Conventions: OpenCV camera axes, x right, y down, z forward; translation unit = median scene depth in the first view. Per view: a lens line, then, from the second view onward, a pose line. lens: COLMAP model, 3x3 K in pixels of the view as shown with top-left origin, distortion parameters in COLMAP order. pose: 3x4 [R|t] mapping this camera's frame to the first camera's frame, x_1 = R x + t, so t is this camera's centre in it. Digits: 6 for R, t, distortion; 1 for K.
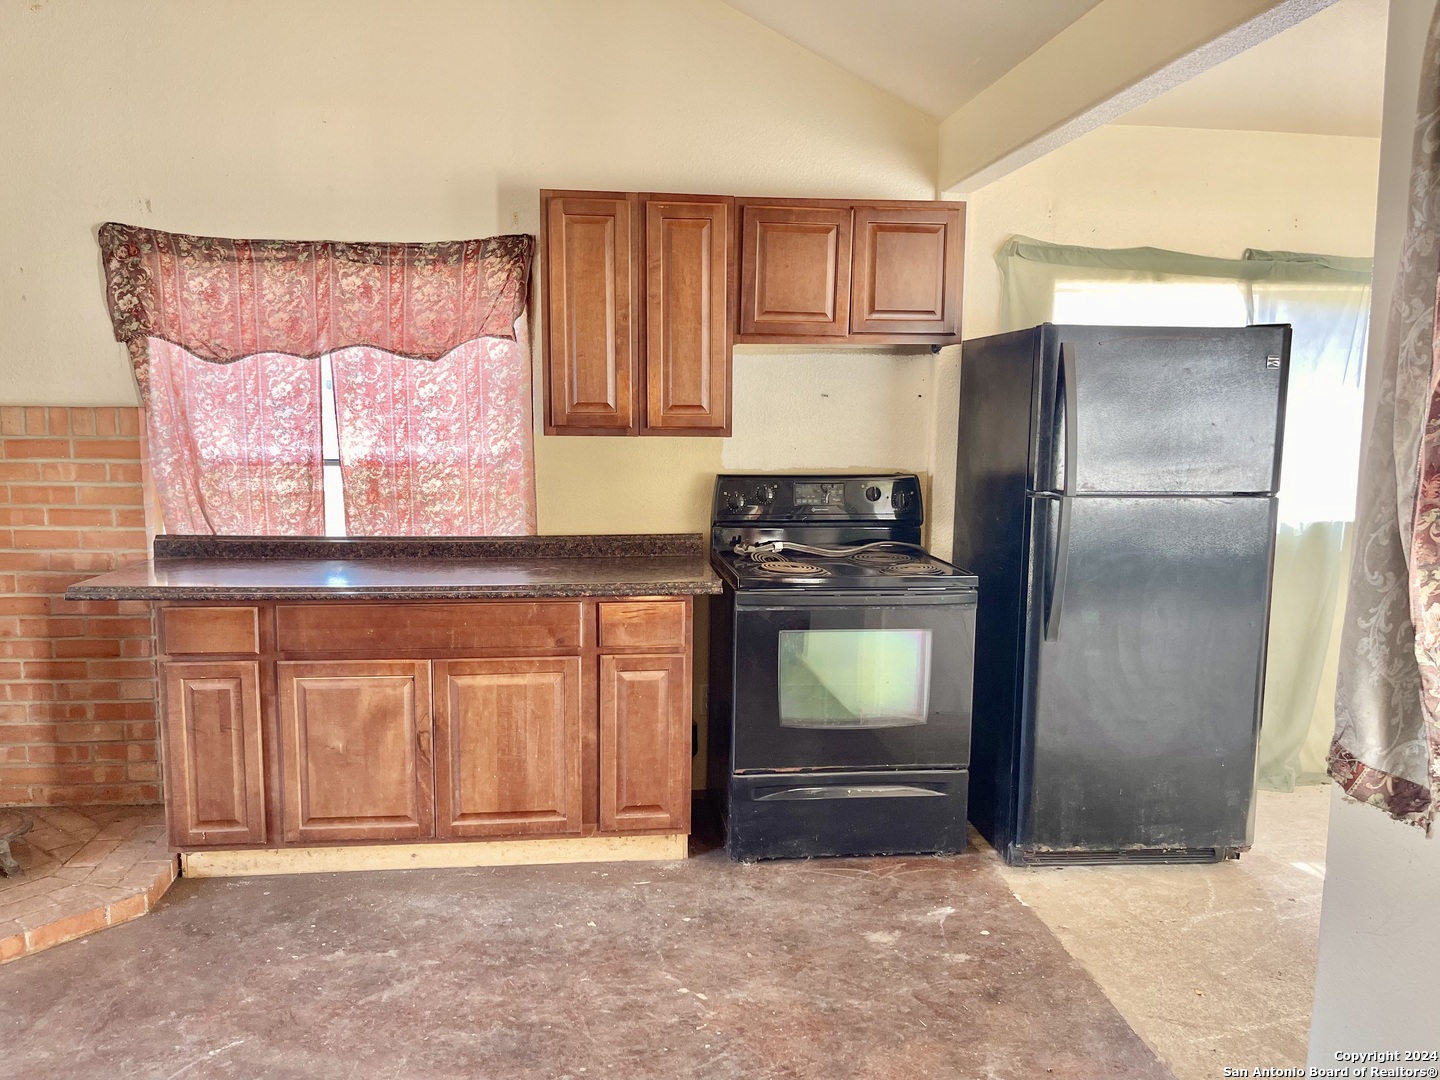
lens RADIAL K [[1100.4, 0, 723.0], [0, 1100.4, 542.4], [0, 0, 1]] dist [0.043553, -0.047426]
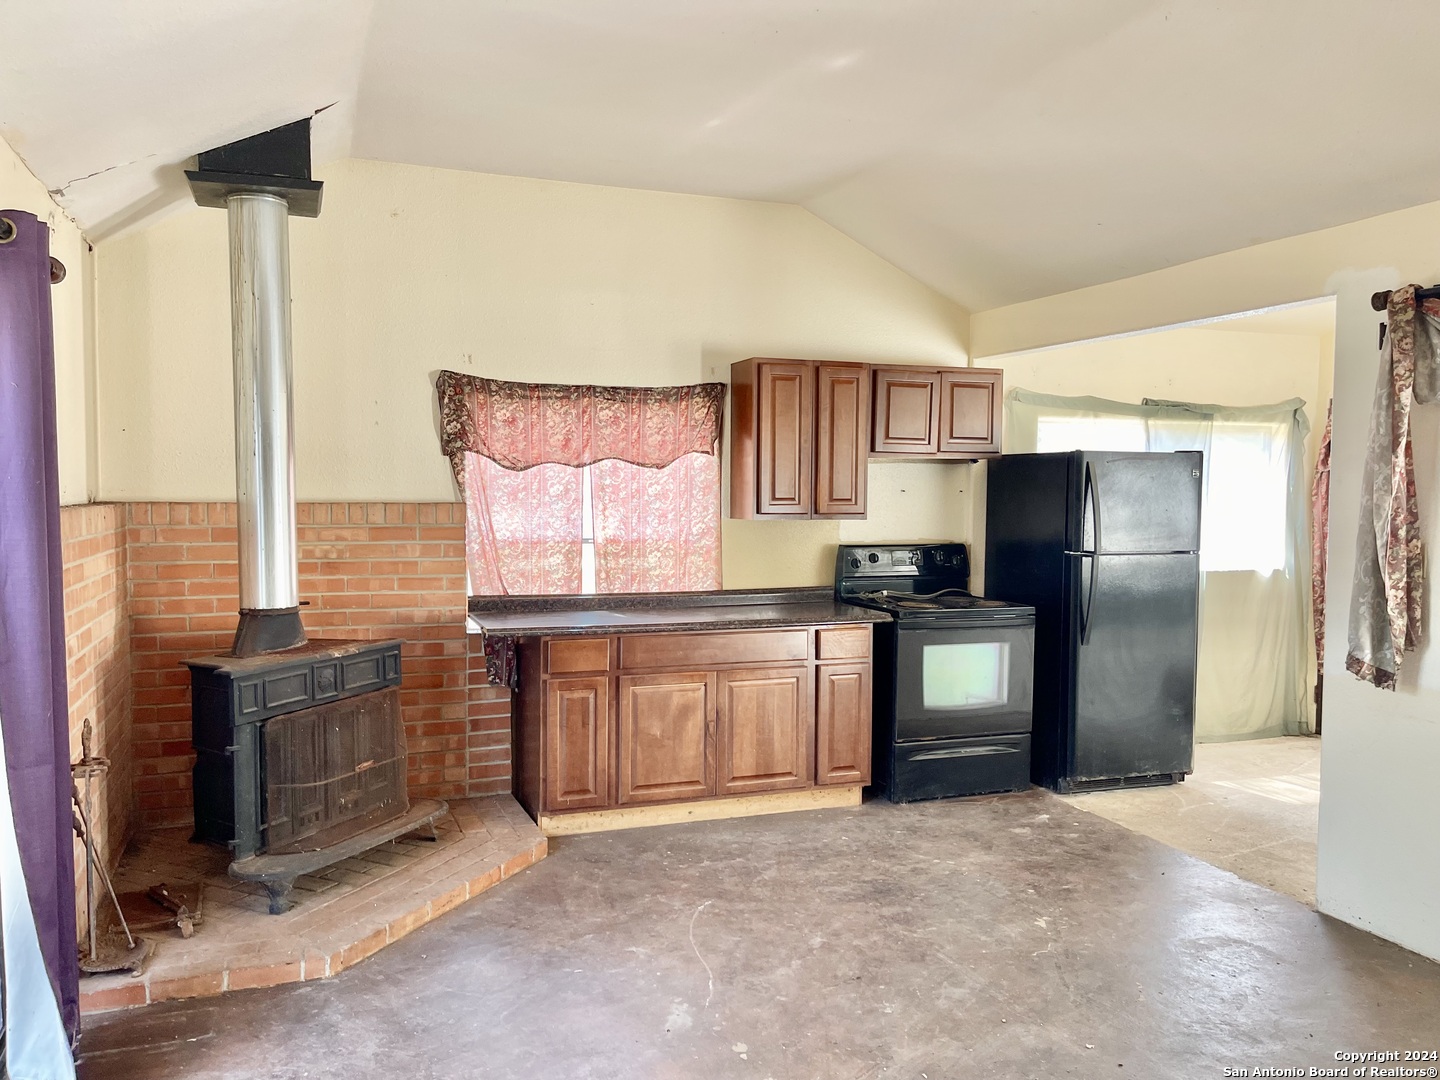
lens RADIAL K [[1100.4, 0, 720.6], [0, 1100.4, 537.2], [0, 0, 1]] dist [0.043553, -0.047426]
pose [[0.970247, -0.012488, 0.241795, -0.567995], [0.030838, 0.996909, -0.072256, 0.030555], [-0.240145, 0.077563, 0.967633, -0.411984]]
